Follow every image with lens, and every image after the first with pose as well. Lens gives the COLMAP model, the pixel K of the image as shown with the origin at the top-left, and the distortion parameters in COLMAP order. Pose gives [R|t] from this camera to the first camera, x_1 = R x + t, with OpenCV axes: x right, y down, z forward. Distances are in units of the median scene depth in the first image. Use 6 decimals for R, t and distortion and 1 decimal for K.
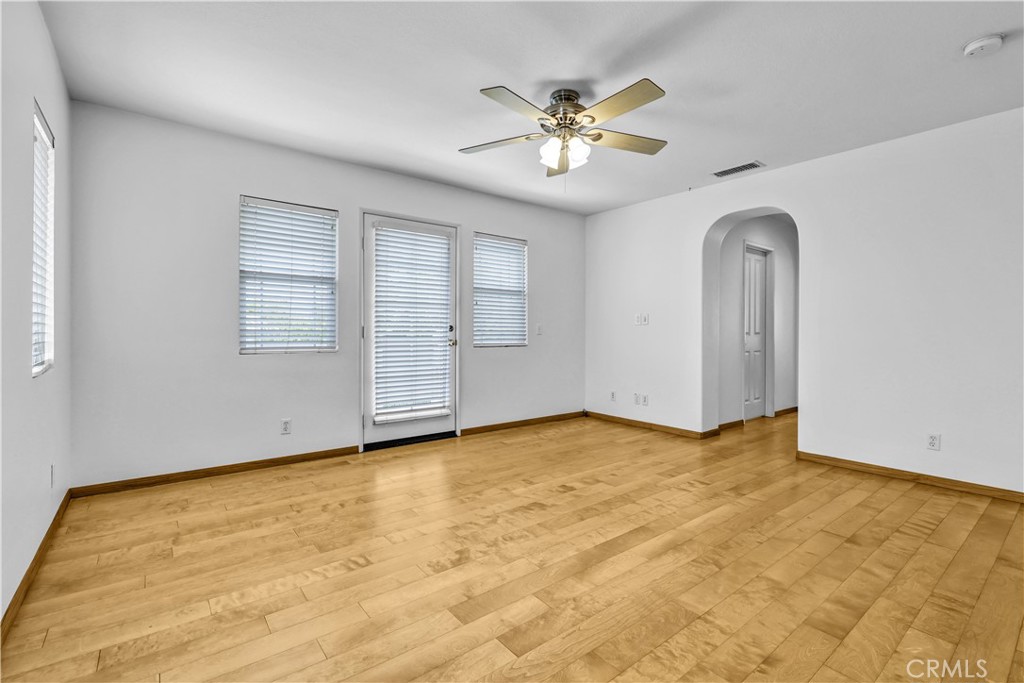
lens RADIAL K [[461.7, 0, 514.5], [0, 461.7, 336.0], [0, 0, 1]] dist [-0.010001, -0.000276]
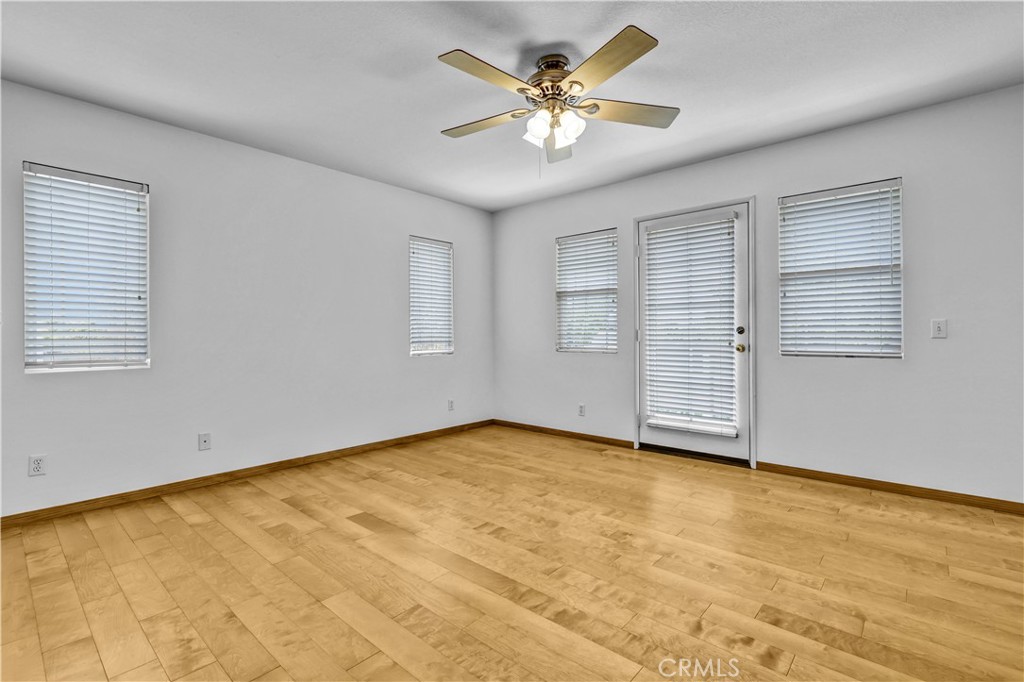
lens RADIAL K [[461.7, 0, 514.7], [0, 461.7, 339.6], [0, 0, 1]] dist [-0.010001, -0.000276]
pose [[0.180042, 0.006702, -0.983636, 0.670165], [-0.003211, 0.999975, 0.006226, -0.004927], [0.983654, 0.002038, 0.180059, 0.543697]]
